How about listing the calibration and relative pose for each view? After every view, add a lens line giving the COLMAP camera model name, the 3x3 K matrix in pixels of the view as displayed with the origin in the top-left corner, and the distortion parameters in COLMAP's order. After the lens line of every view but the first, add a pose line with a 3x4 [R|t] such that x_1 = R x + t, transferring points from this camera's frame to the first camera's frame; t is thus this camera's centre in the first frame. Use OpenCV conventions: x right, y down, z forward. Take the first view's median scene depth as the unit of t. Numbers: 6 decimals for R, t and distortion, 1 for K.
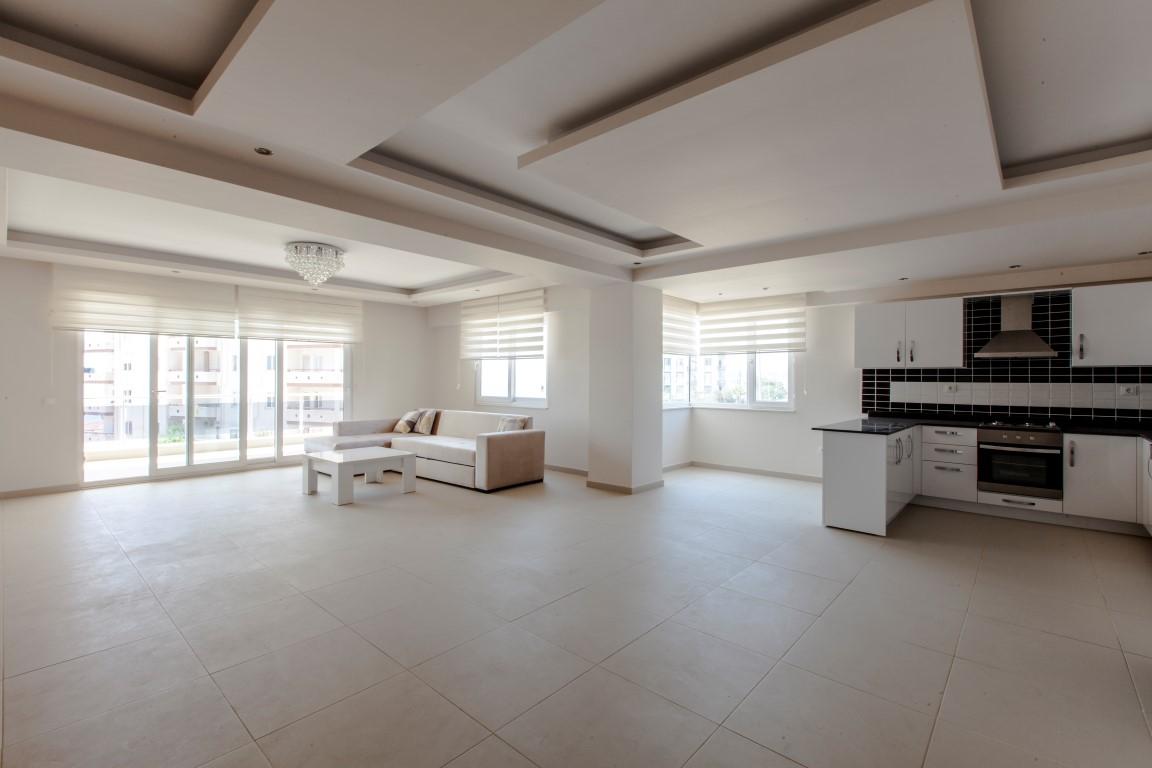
lens RADIAL K [[509.0, 0, 577.1], [0, 509.0, 392.1], [0, 0, 1]] dist [-0.001275, 0.000550]
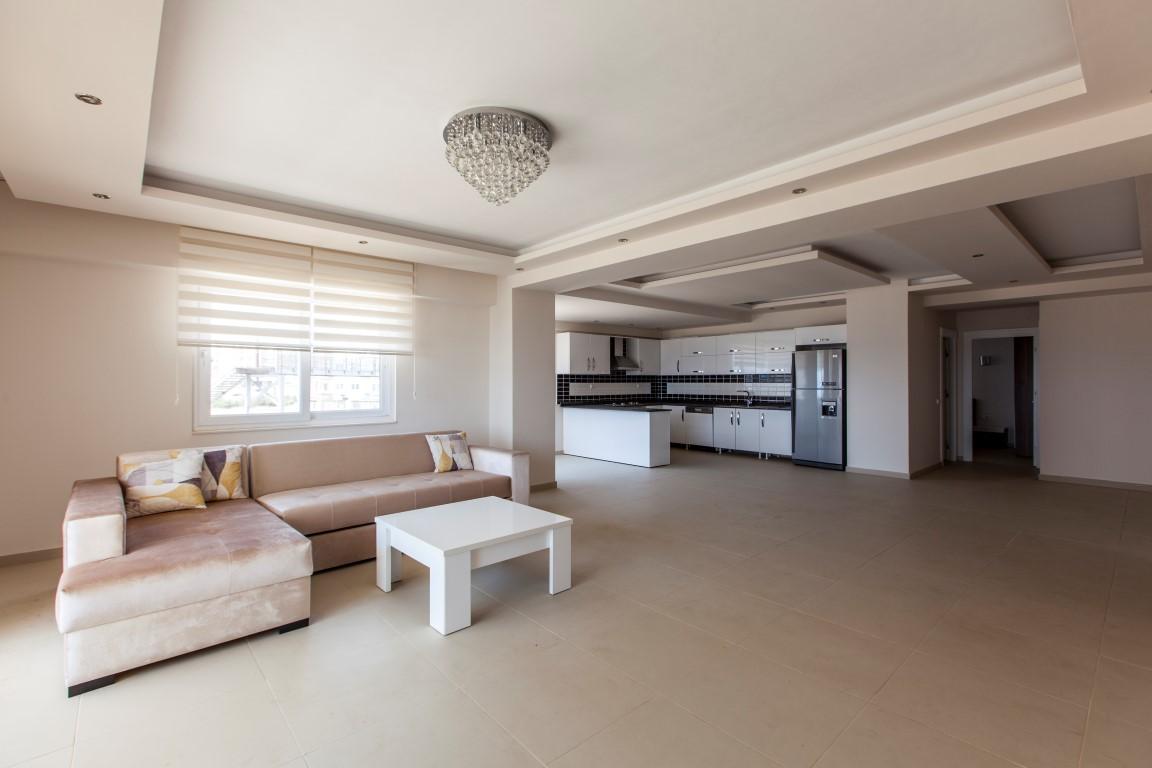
lens RADIAL K [[509.0, 0, 567.8], [0, 509.0, 378.9], [0, 0, 1]] dist [-0.001275, 0.000550]
pose [[0.120556, 0.001063, 0.992706, -1.056323], [0.026021, 0.999652, -0.004230, -0.029032], [-0.992365, 0.026341, 0.120486, 0.906717]]
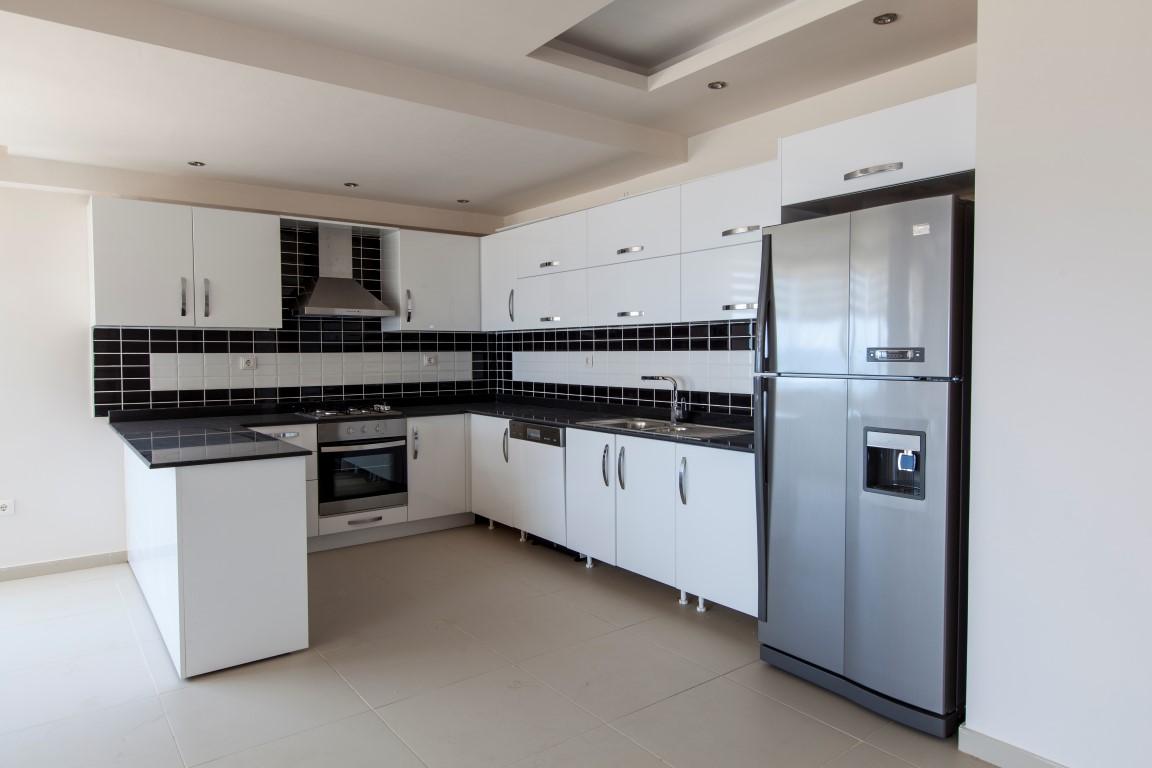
lens RADIAL K [[709.9, 0, 576.0], [0, 709.9, 377.8], [0, 0, 1]] dist [0.003096, -0.001215]
pose [[0.187352, -0.044041, 0.981305, -0.038037], [0.030232, 0.998780, 0.039054, -0.011431], [-0.981828, 0.022350, 0.188455, 0.467061]]
